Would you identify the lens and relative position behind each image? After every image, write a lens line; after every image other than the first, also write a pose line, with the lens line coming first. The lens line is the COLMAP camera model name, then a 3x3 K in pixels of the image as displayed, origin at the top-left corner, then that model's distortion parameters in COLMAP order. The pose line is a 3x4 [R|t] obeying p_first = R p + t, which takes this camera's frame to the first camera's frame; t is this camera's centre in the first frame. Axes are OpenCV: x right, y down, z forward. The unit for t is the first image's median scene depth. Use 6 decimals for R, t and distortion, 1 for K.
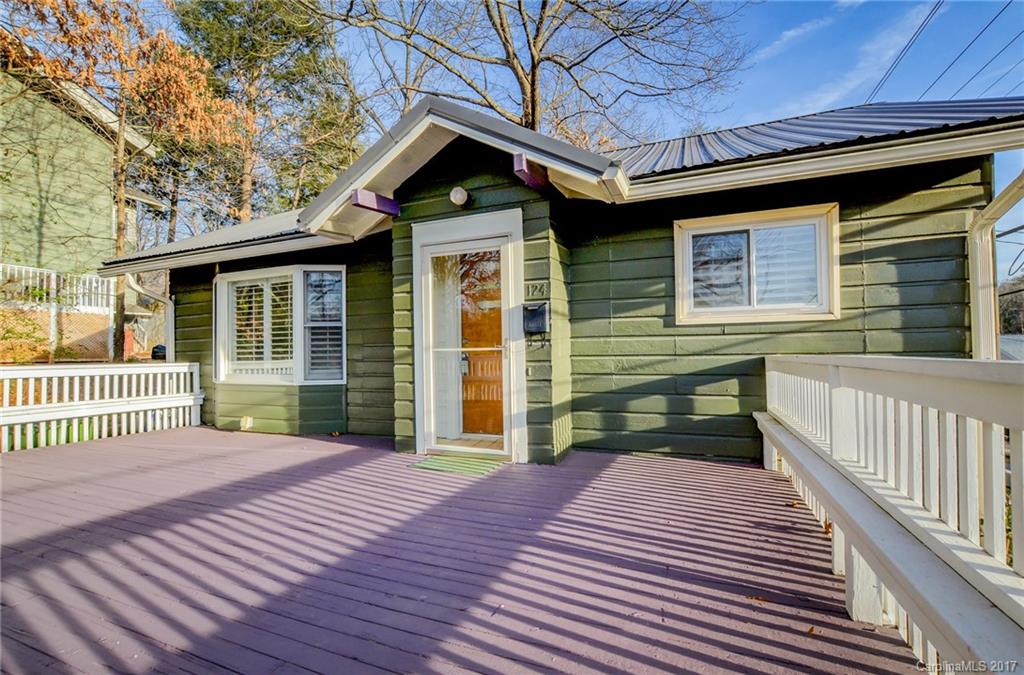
lens RADIAL K [[457.9, 0, 504.9], [0, 457.9, 343.2], [0, 0, 1]] dist [-0.015573, 0.004740]
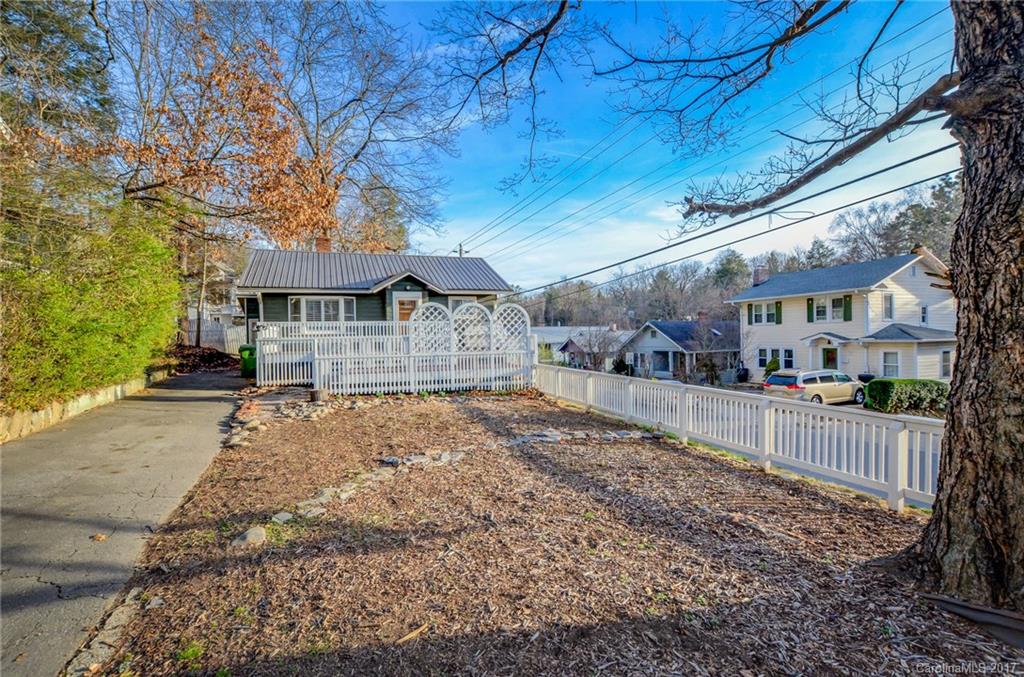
lens RADIAL K [[457.9, 0, 504.9], [0, 457.9, 344.2], [0, 0, 1]] dist [-0.015573, 0.004740]
pose [[0.731414, -0.011107, 0.681843, -2.456629], [-0.003111, 0.999803, 0.019624, 0.132150], [-0.681926, -0.016474, 0.731235, -2.883395]]
